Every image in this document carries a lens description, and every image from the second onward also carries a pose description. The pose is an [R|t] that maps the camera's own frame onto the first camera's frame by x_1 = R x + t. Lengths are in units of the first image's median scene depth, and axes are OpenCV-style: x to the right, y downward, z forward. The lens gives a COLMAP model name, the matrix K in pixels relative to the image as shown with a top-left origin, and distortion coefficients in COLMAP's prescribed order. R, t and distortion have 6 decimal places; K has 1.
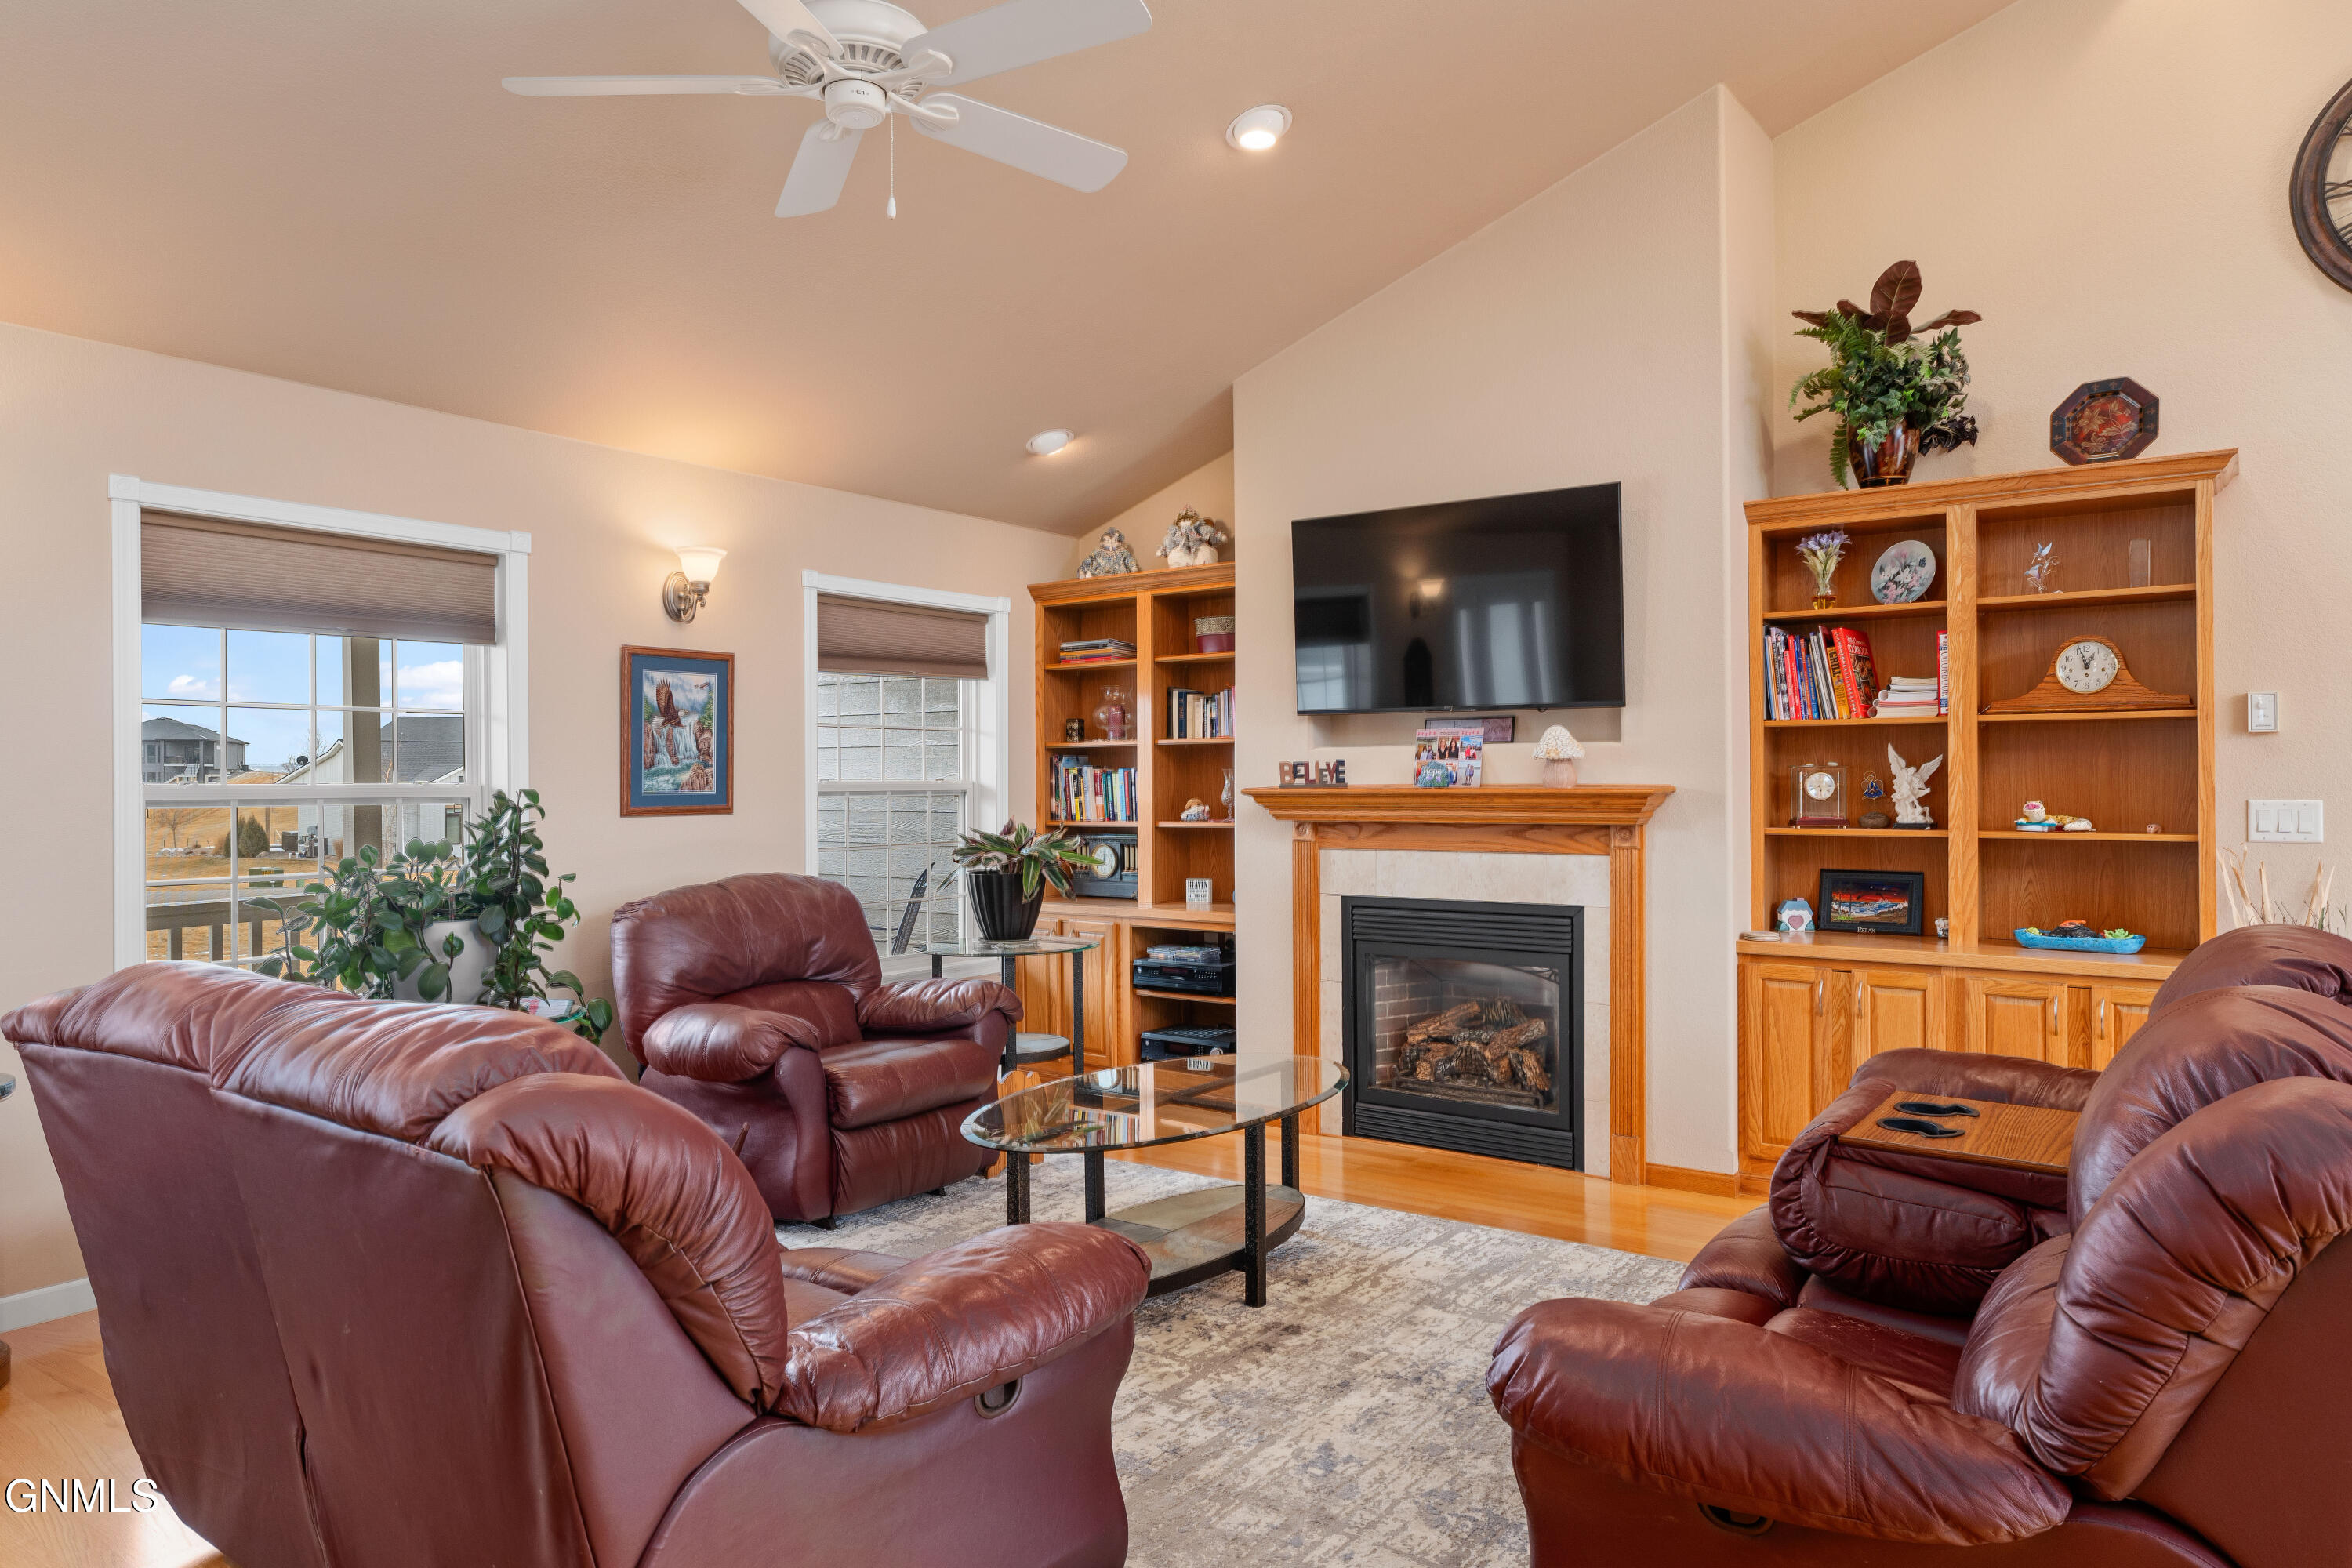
lens RADIAL K [[1466.9, 0, 1181.5], [0, 1466.9, 776.5], [0, 0, 1]] dist [0.005233, 0.003100]
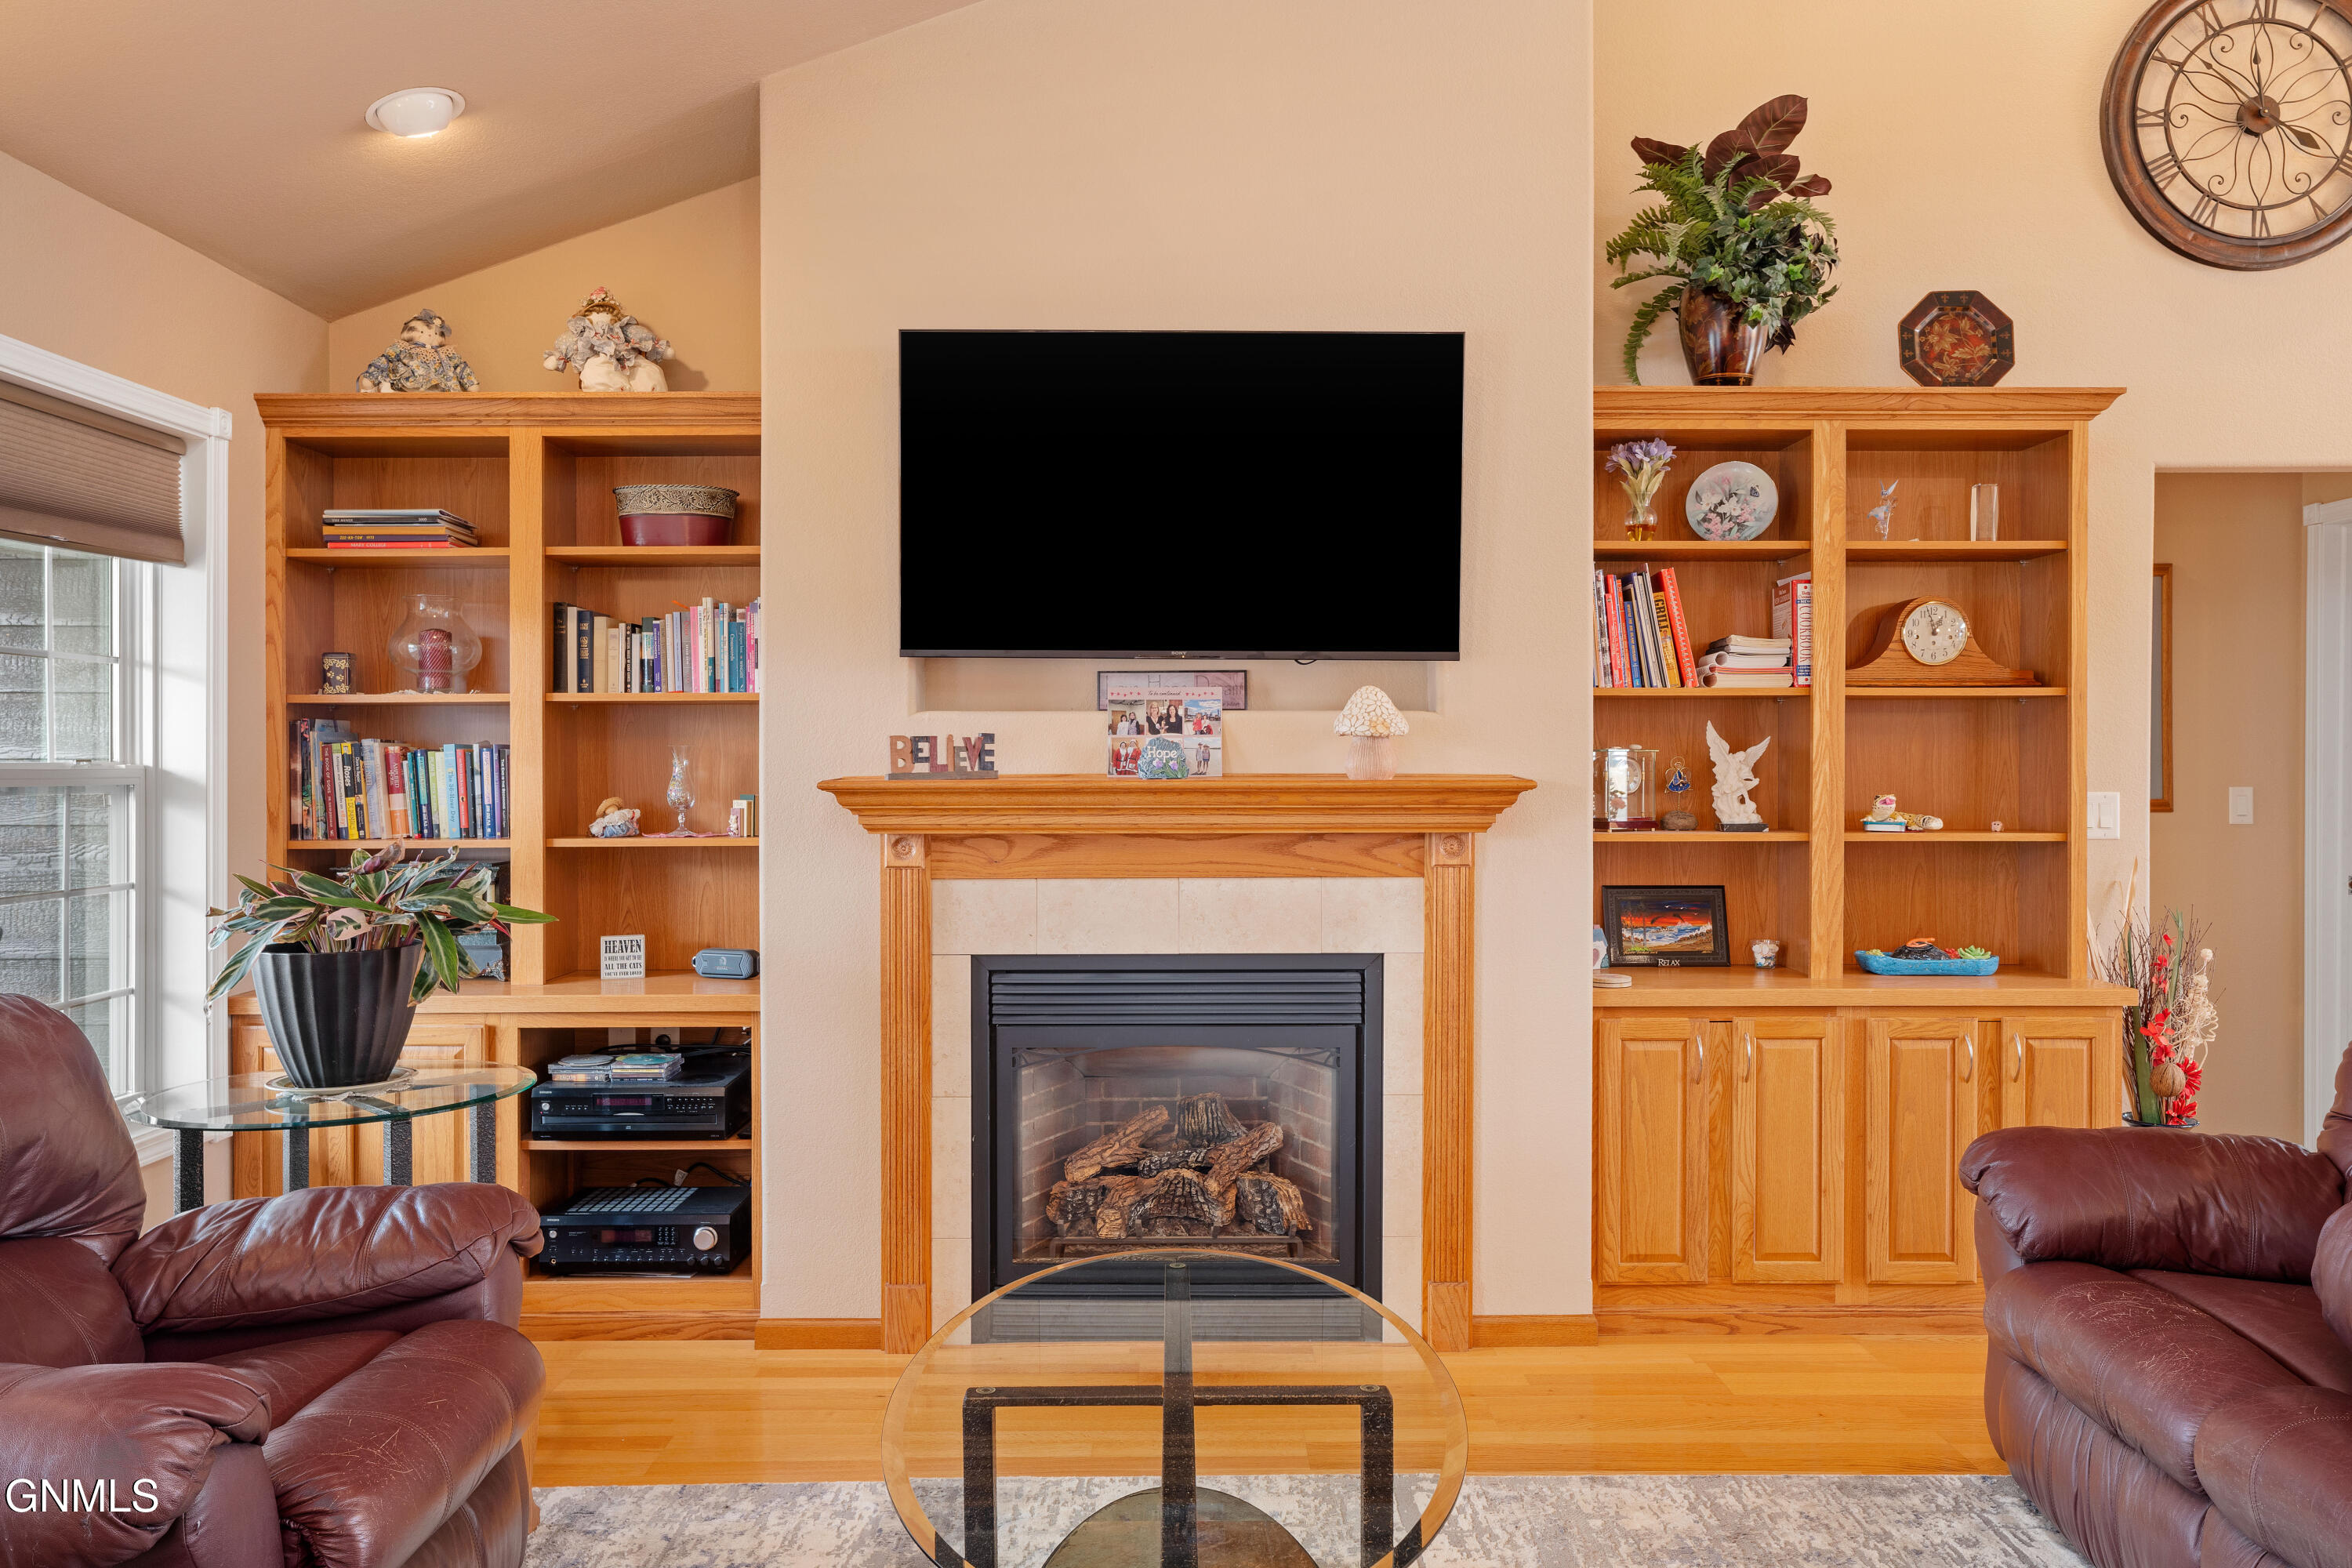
lens RADIAL K [[1743.7, 0, 1183.1], [0, 1743.7, 778.3], [0, 0, 1]] dist [-0.002162, 0.013288]
pose [[0.808311, -0.000156, 0.588756, -0.280646], [-0.004243, 0.999972, 0.006089, 0.003185], [-0.588741, -0.007420, 0.808288, 0.410079]]
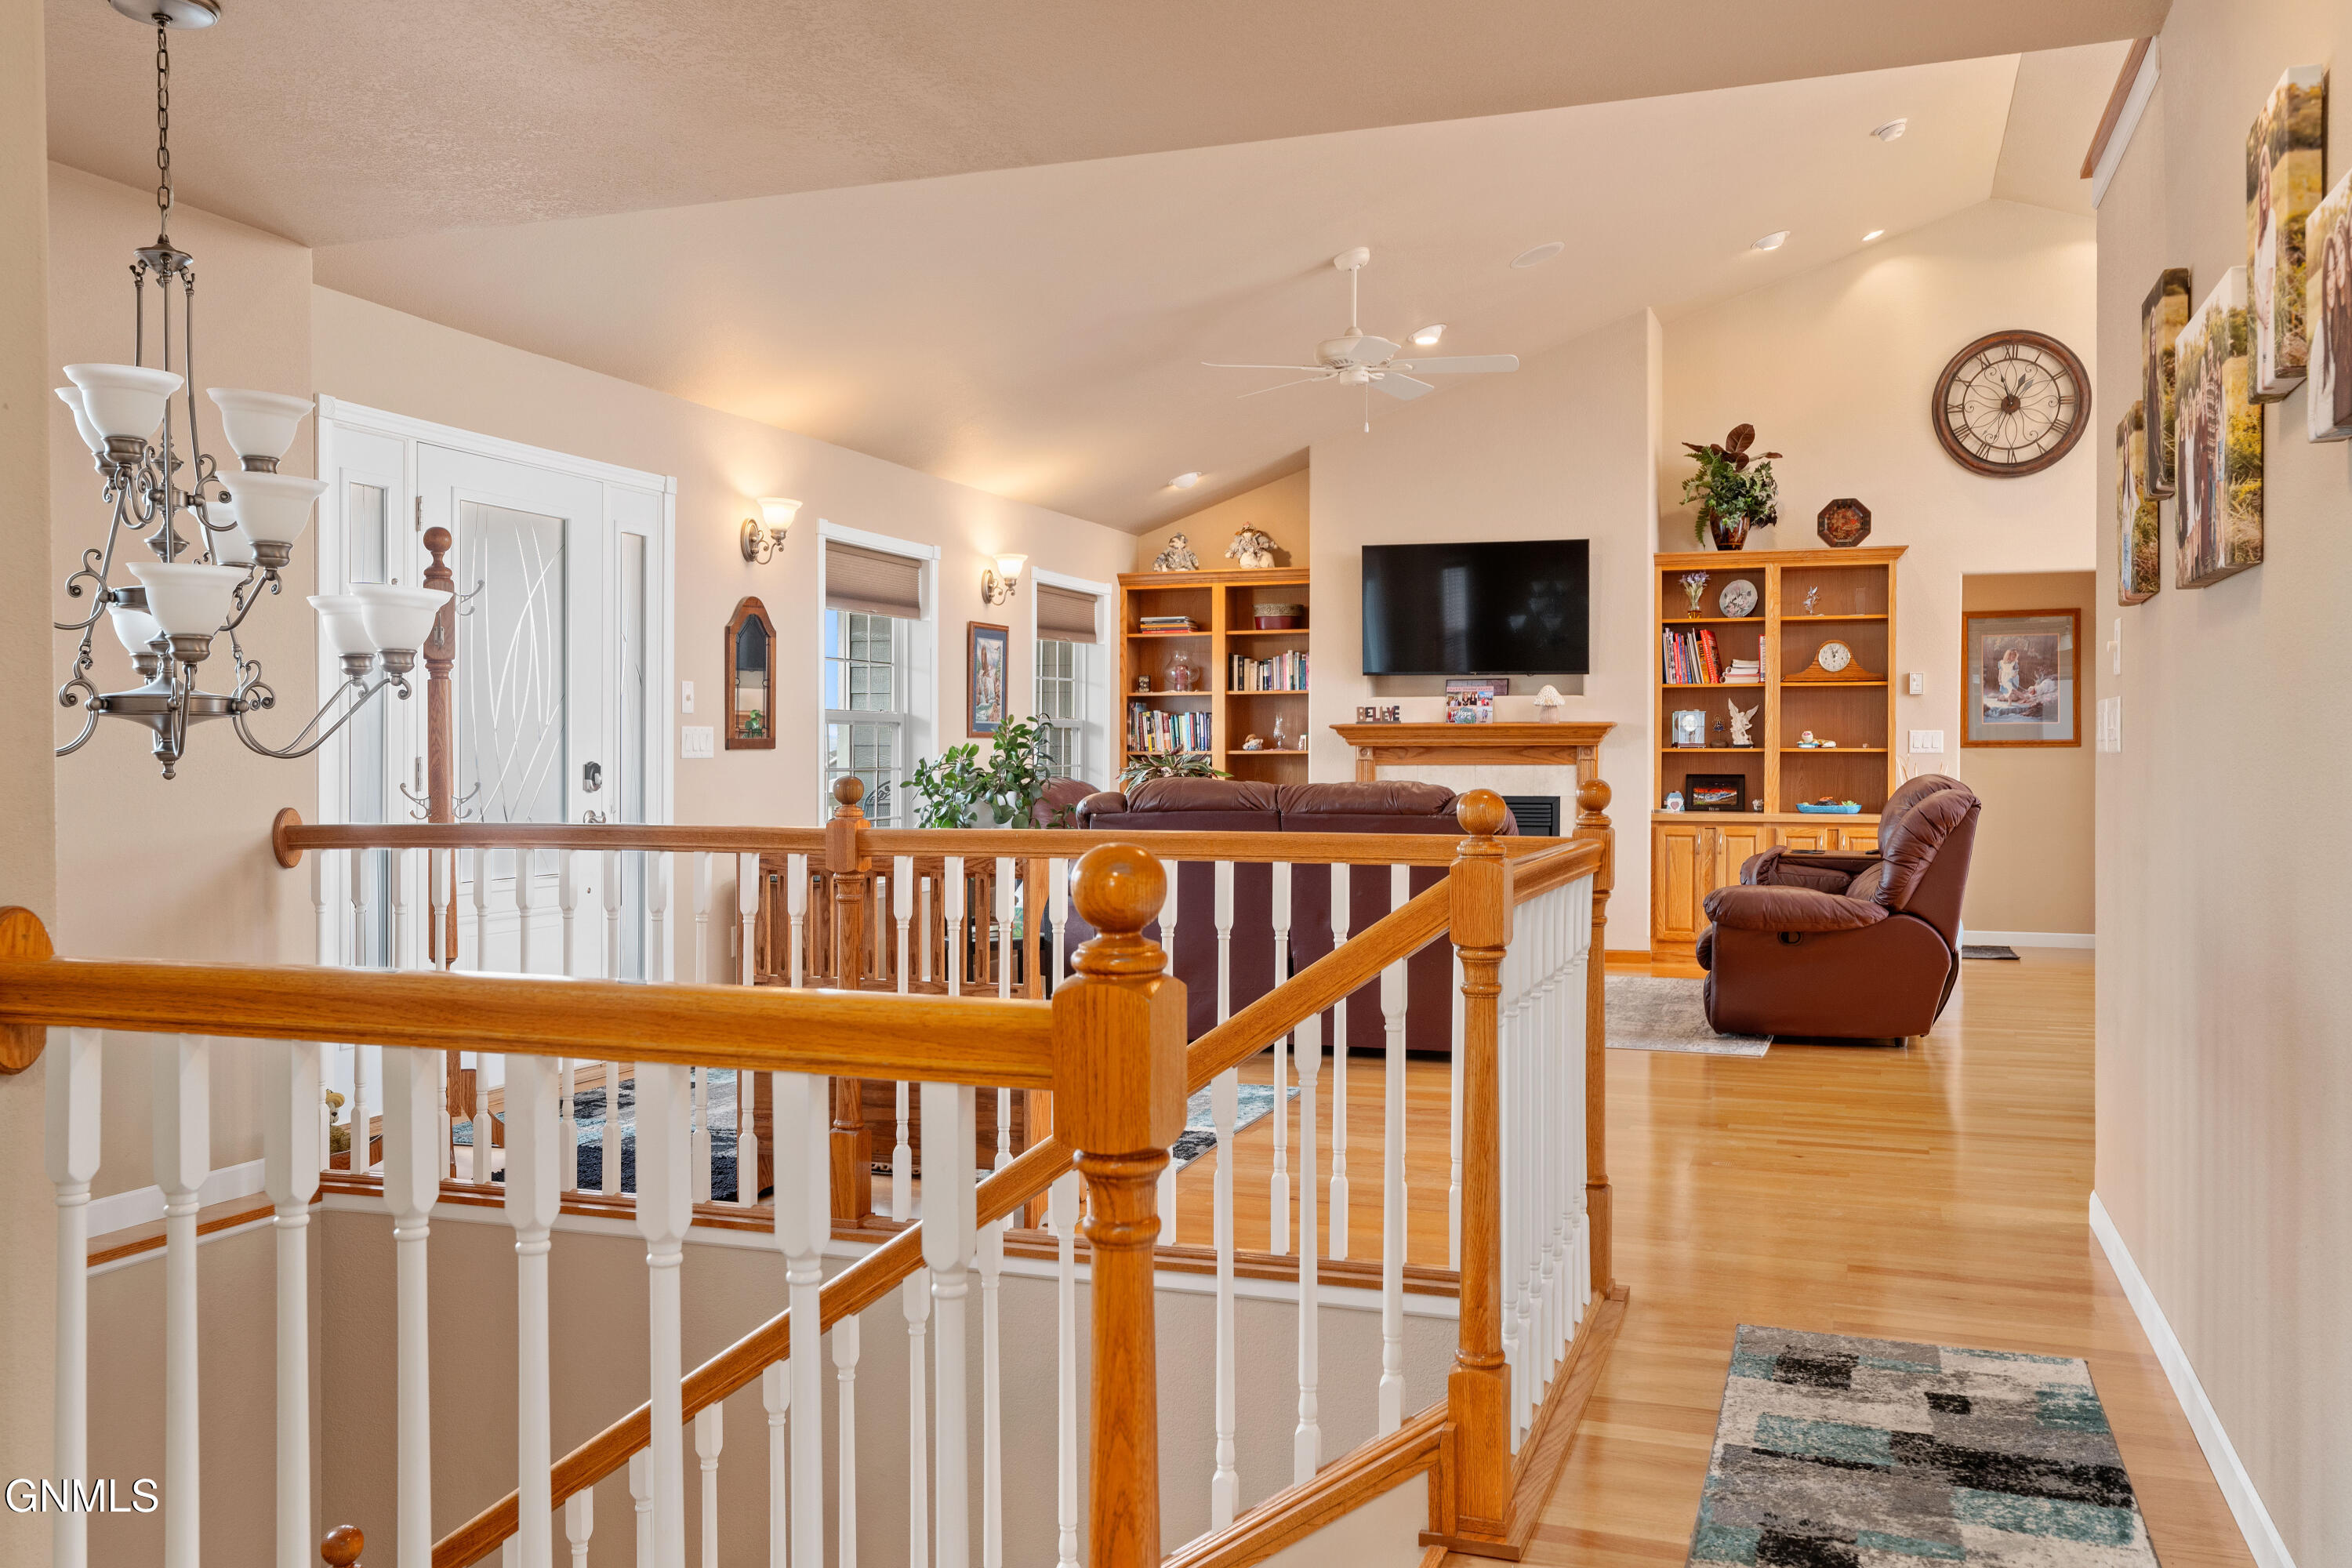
lens RADIAL K [[1909.7, 0, 1182.7], [0, 1909.7, 778.2], [0, 0, 1]] dist [-0.002544, 0.015188]
pose [[0.958120, 0.001000, 0.286365, -0.746046], [-0.005049, 0.999897, 0.013402, 0.042868], [-0.286323, -0.014287, 0.958027, -0.925116]]
